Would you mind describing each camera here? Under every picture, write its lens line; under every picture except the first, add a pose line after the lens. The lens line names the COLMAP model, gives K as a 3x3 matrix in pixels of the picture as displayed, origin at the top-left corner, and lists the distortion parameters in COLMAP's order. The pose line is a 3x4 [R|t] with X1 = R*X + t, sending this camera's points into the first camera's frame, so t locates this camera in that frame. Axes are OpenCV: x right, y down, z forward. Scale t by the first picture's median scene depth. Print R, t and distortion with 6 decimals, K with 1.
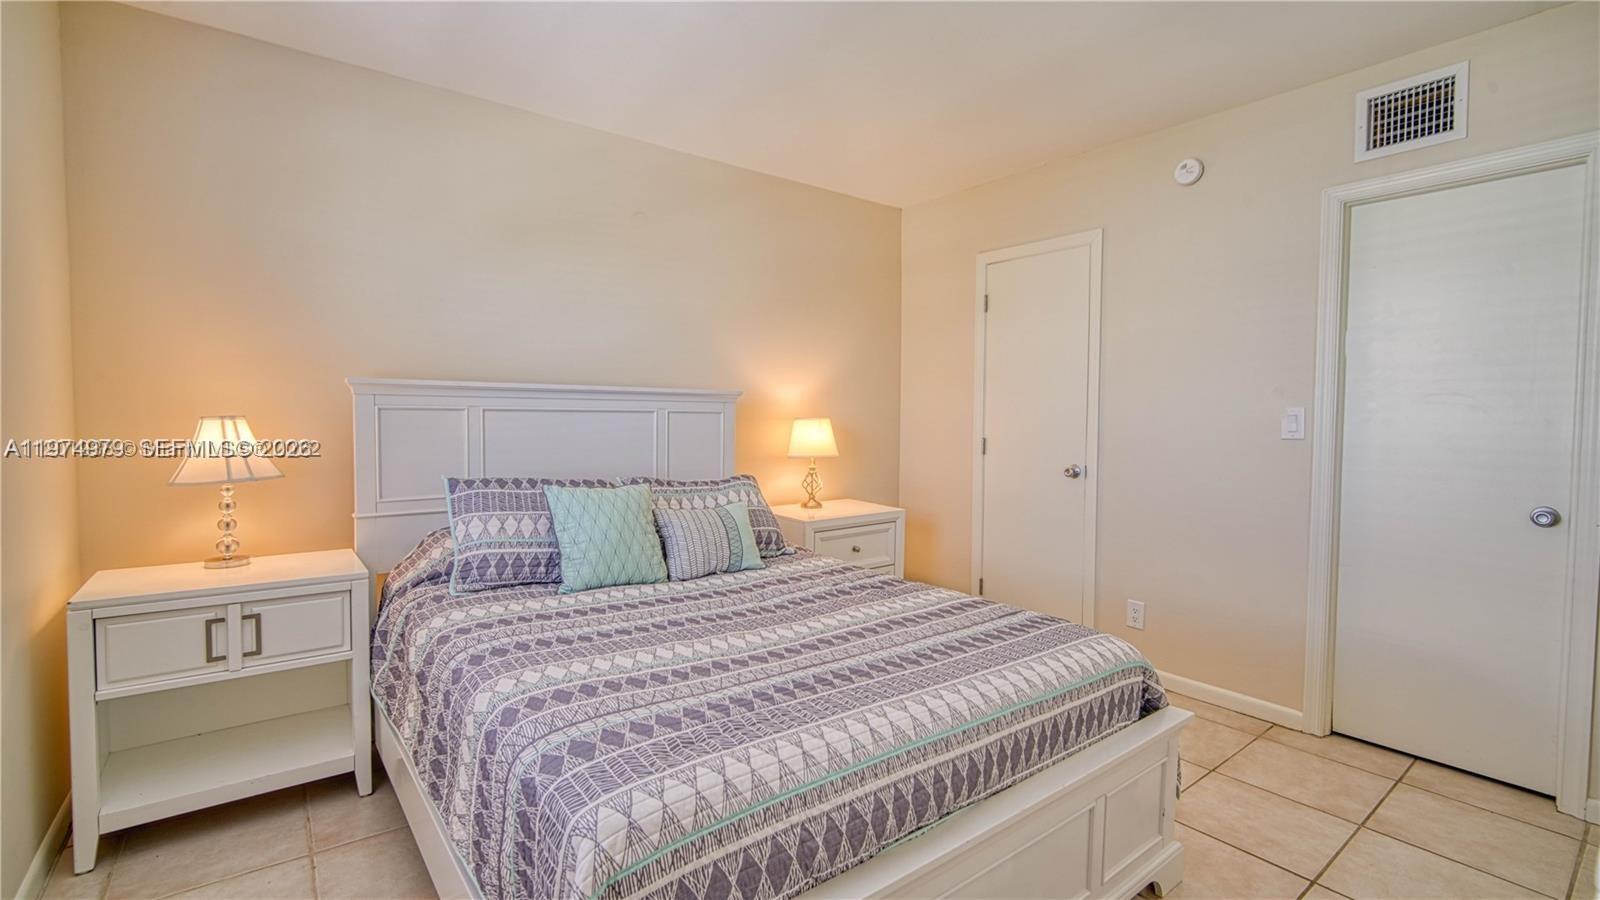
lens RADIAL K [[702.3, 0, 794.7], [0, 702.3, 449.8], [0, 0, 1]] dist [-0.011513, 0.002713]
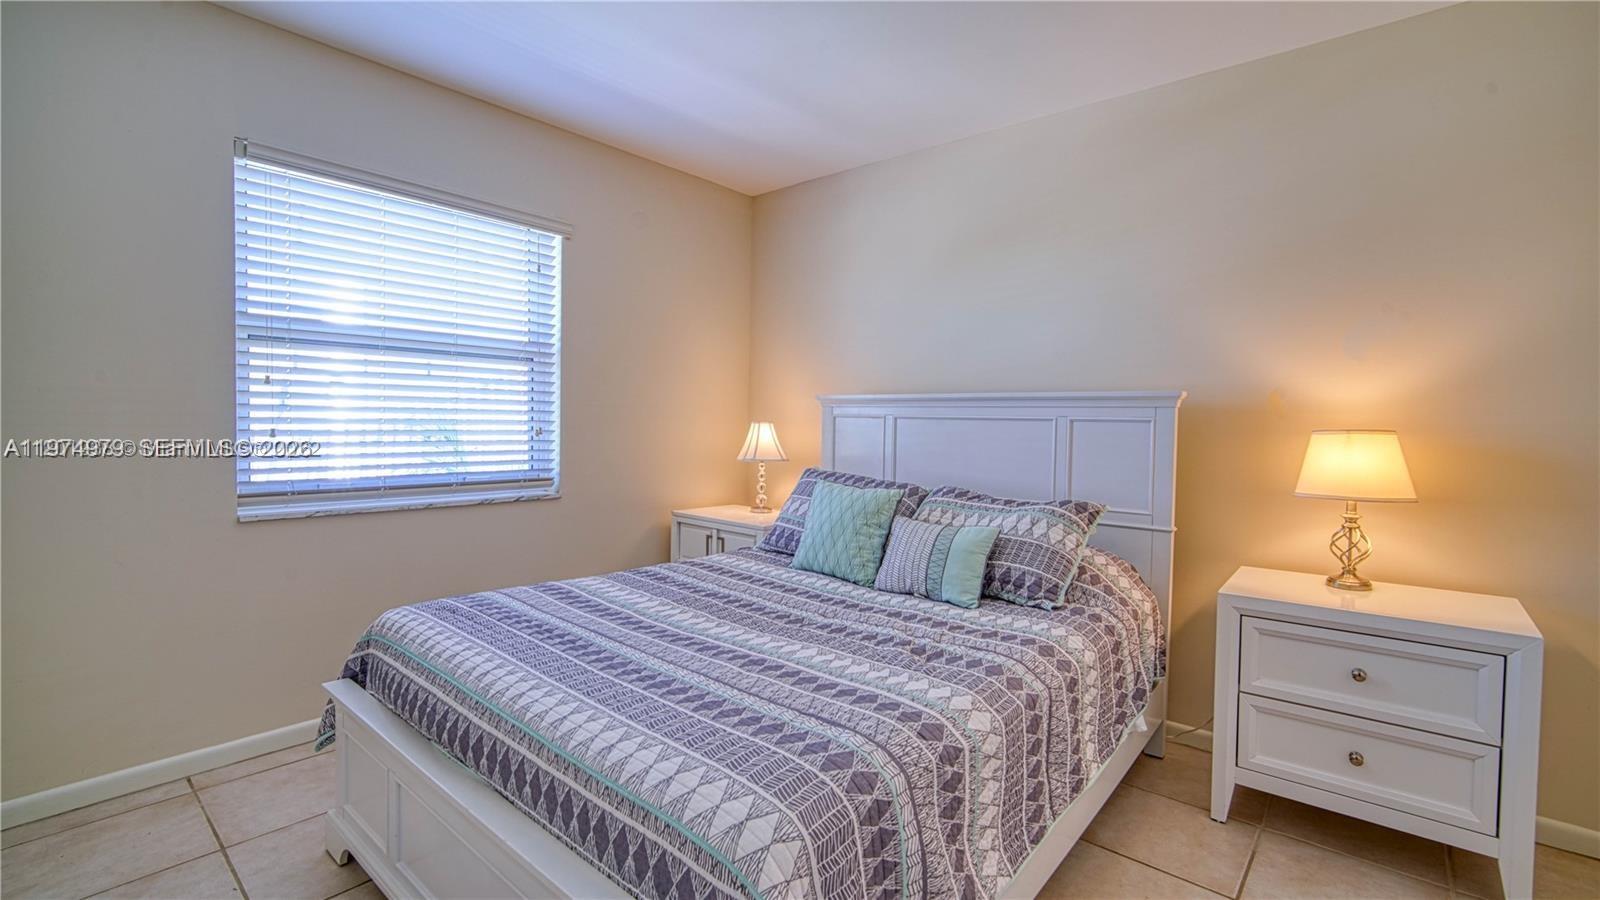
lens RADIAL K [[702.3, 0, 799.4], [0, 702.3, 446.4], [0, 0, 1]] dist [-0.011513, 0.002713]
pose [[0.203094, 0.029133, -0.978726, 0.829551], [-0.065173, 0.997743, 0.016176, -0.021694], [0.976988, 0.060502, 0.204534, 0.747023]]
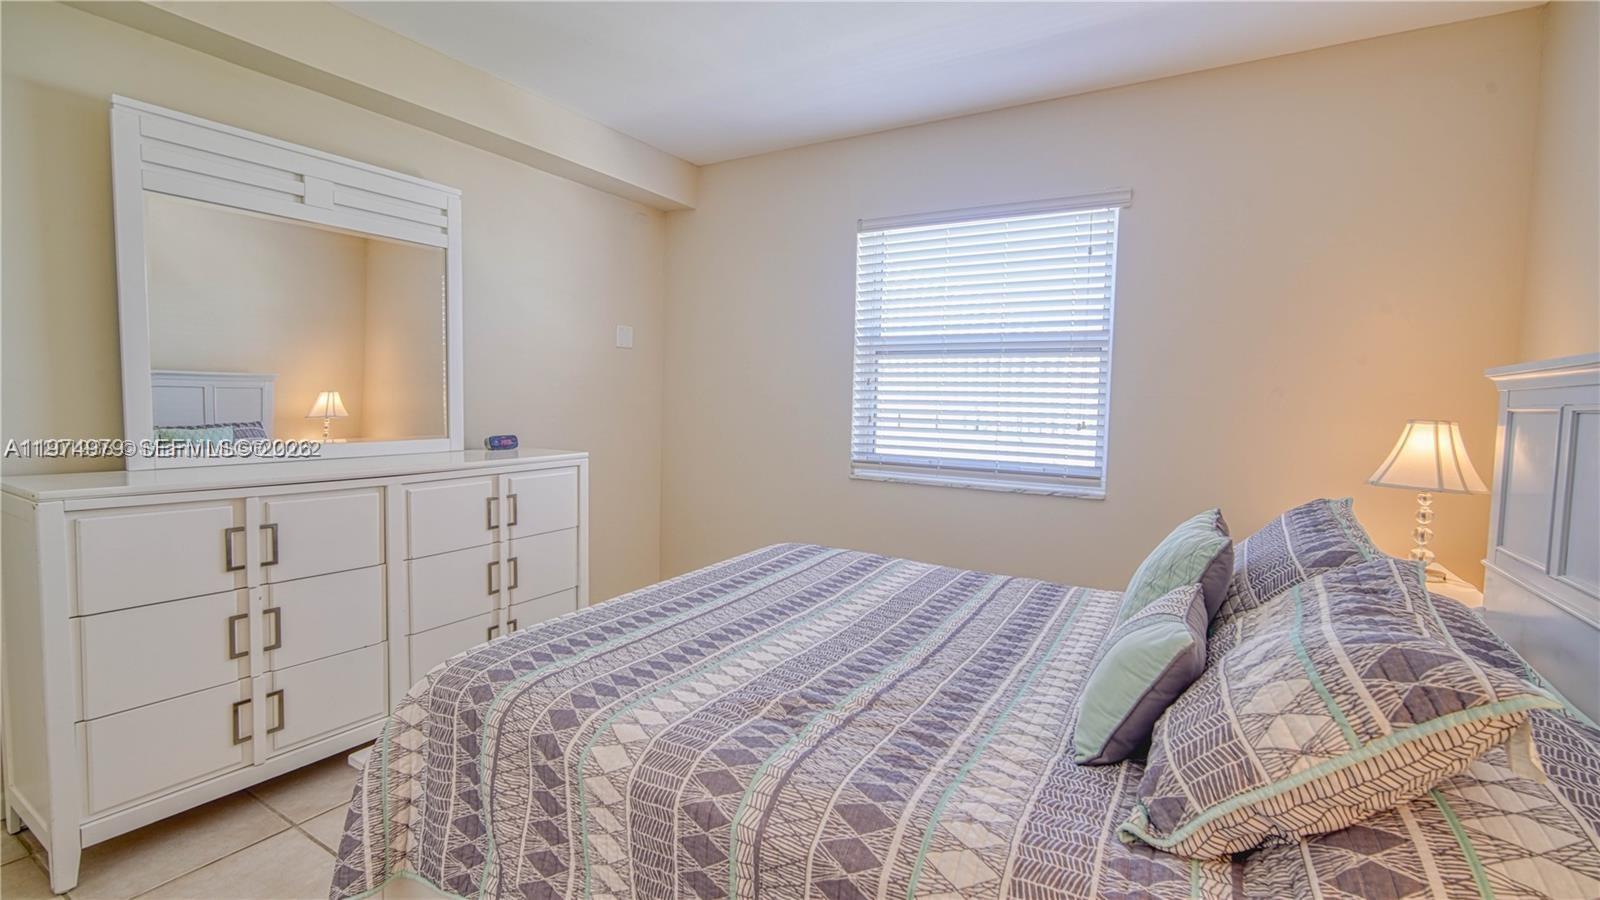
lens RADIAL K [[702.3, 0, 798.6], [0, 702.3, 440.1], [0, 0, 1]] dist [-0.011513, 0.002713]
pose [[-0.928765, -0.010080, -0.370533, 0.324904], [-0.050578, 0.993727, 0.099745, -0.072763], [0.367203, 0.111381, -0.923448, 1.555548]]
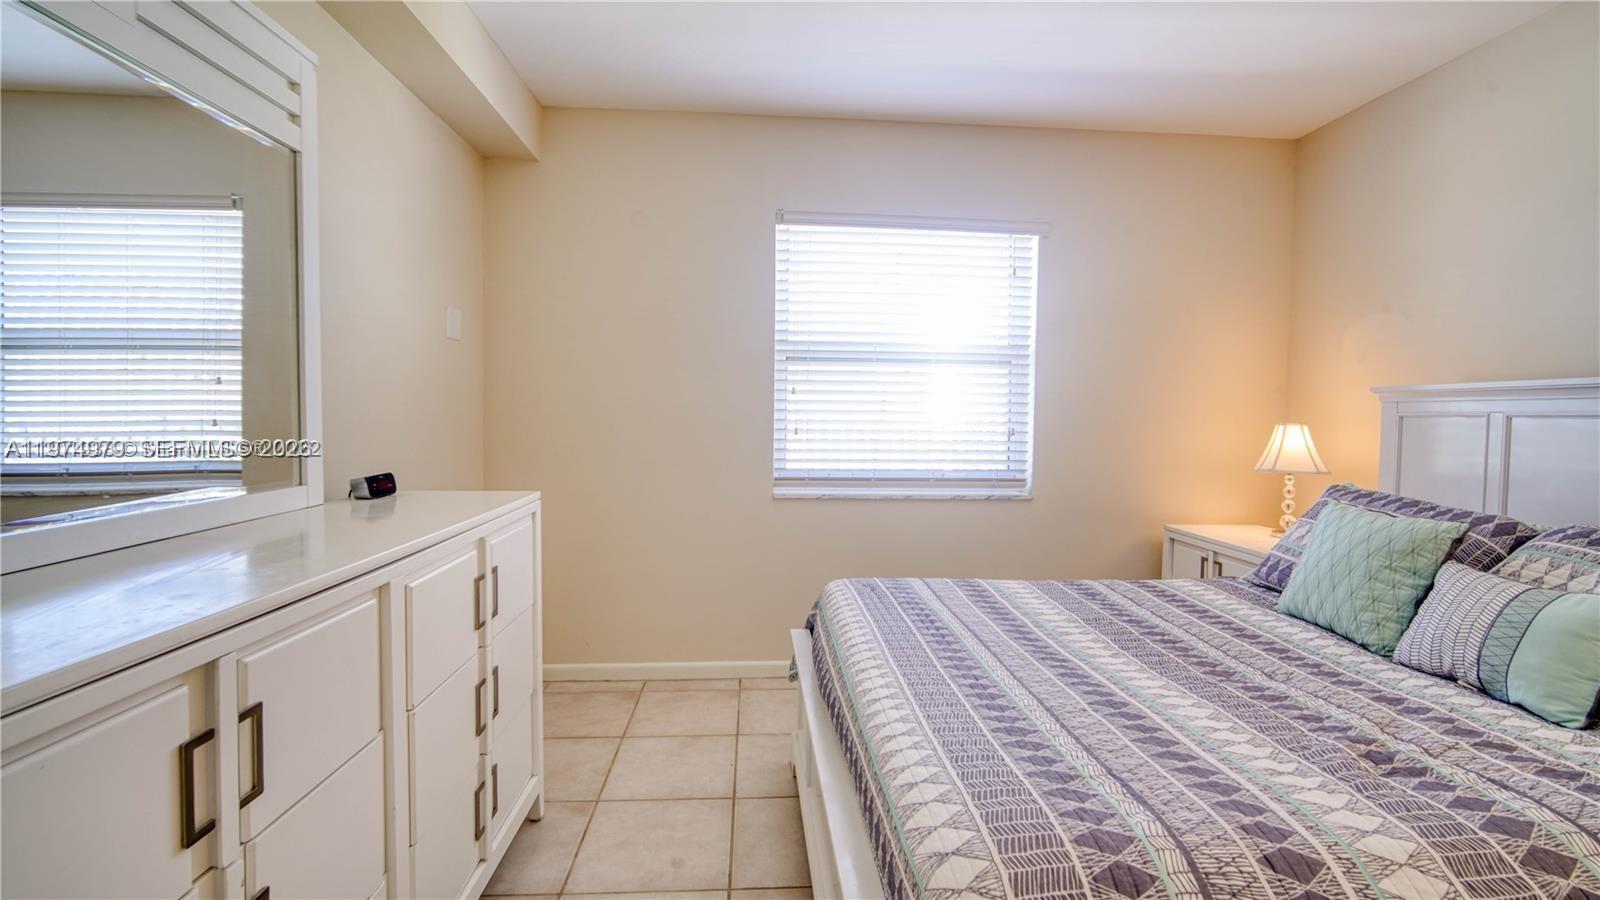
lens RADIAL K [[702.3, 0, 799.0], [0, 702.3, 446.3], [0, 0, 1]] dist [-0.011513, 0.002713]
pose [[-0.551100, 0.020186, -0.834195, 0.777531], [-0.059743, 0.996187, 0.063574, -0.032289], [0.832298, 0.084873, -0.547793, 0.950465]]
